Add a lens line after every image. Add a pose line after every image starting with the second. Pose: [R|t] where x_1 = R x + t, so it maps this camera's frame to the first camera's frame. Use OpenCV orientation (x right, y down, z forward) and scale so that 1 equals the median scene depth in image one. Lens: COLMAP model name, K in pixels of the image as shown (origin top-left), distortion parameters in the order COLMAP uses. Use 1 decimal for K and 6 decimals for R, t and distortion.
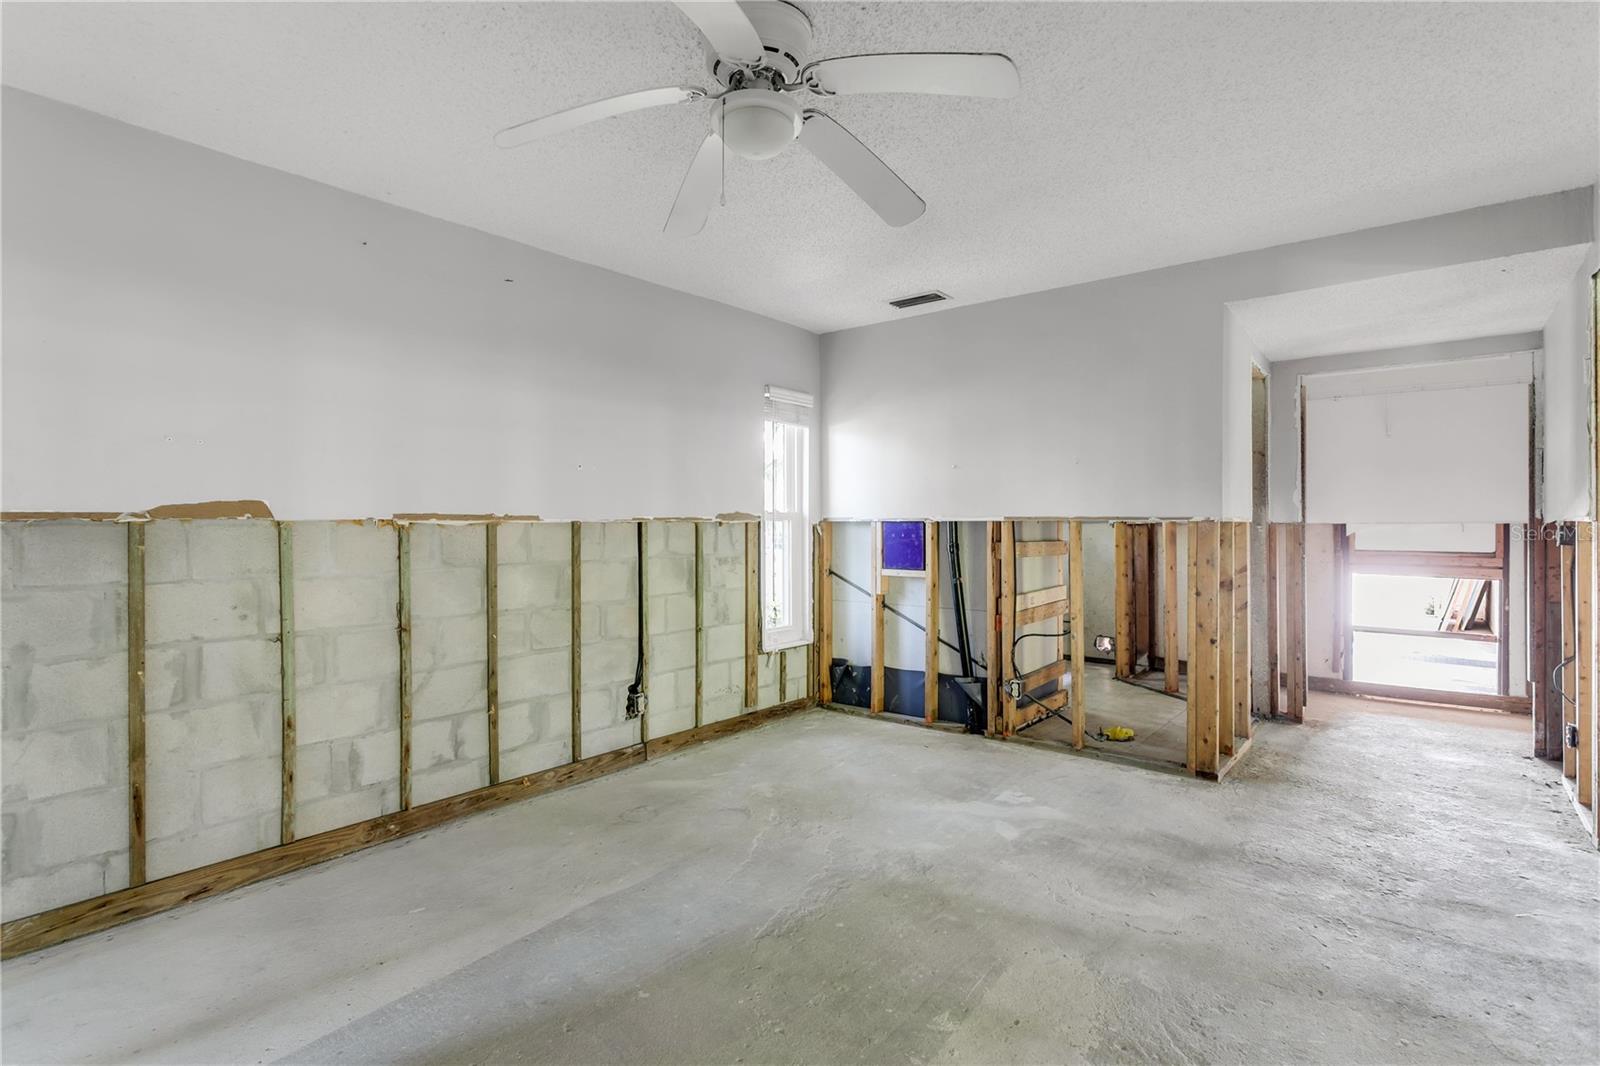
lens RADIAL K [[773.0, 0, 785.3], [0, 773.0, 526.1], [0, 0, 1]] dist [0.003036, 0.000621]
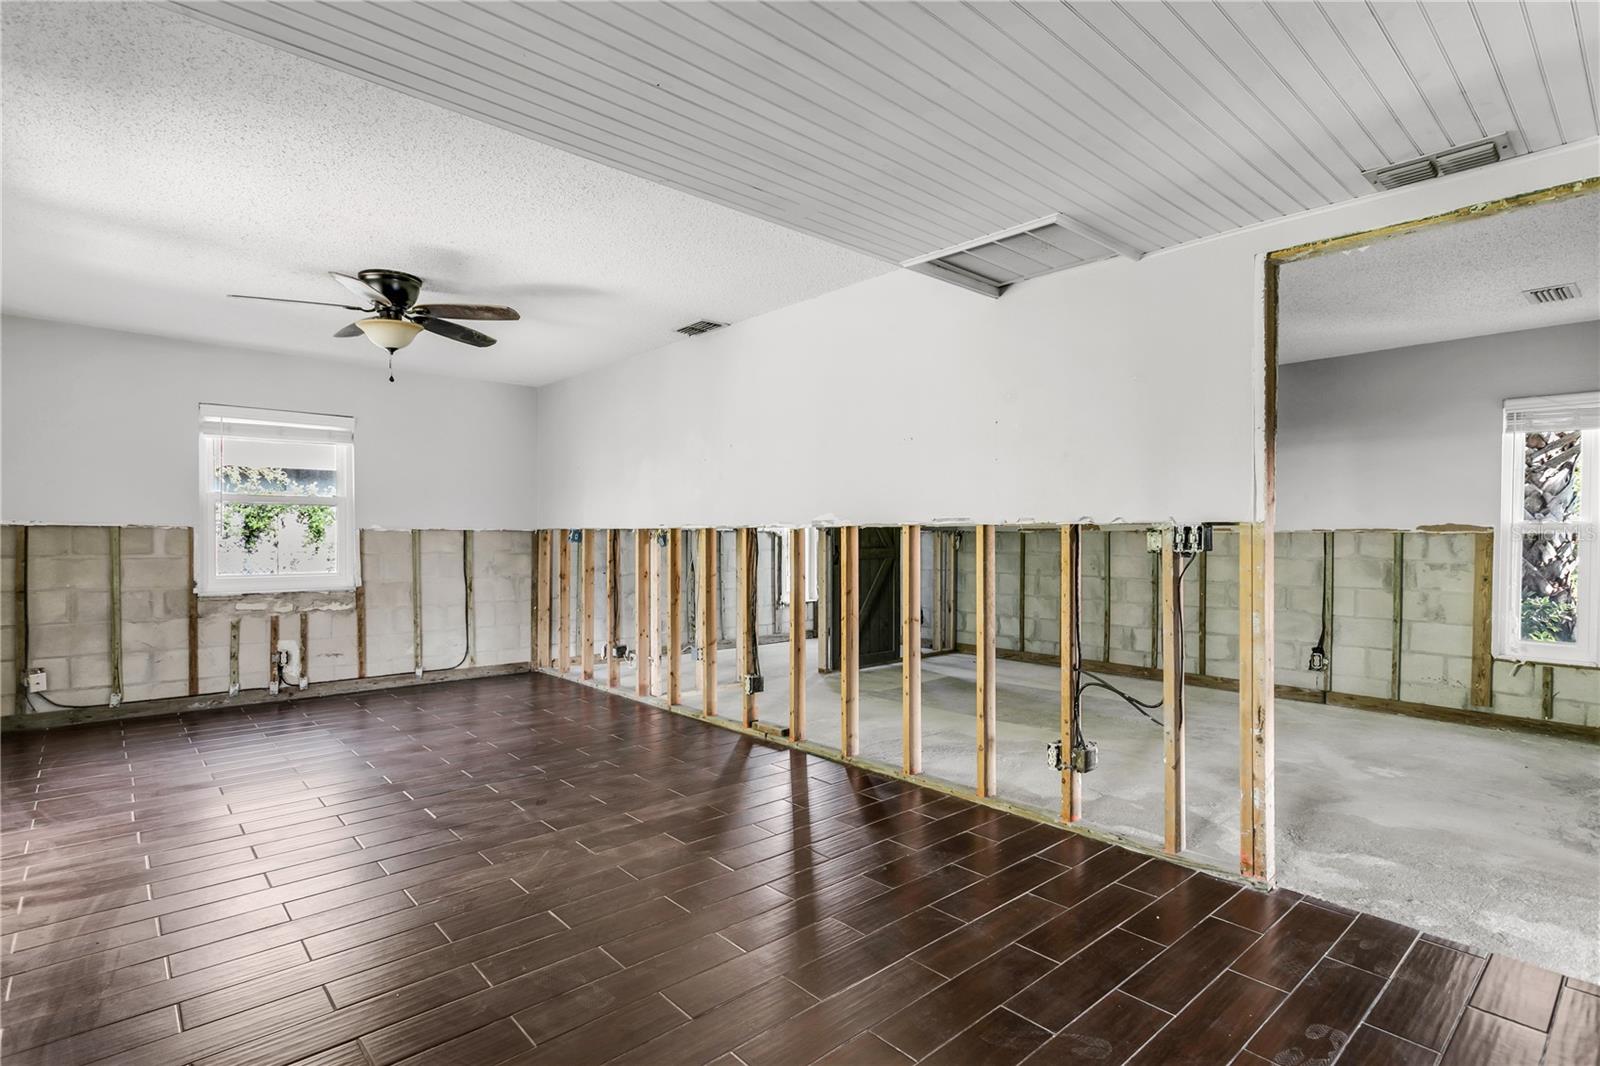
lens RADIAL K [[801.8, 0, 796.0], [0, 801.8, 529.3], [0, 0, 1]] dist [-0.002585, 0.000014]
pose [[-0.141209, -0.002842, -0.989976, 1.382969], [-0.007715, 0.999969, -0.001771, -0.000894], [0.989950, 0.007388, -0.141226, 0.259104]]
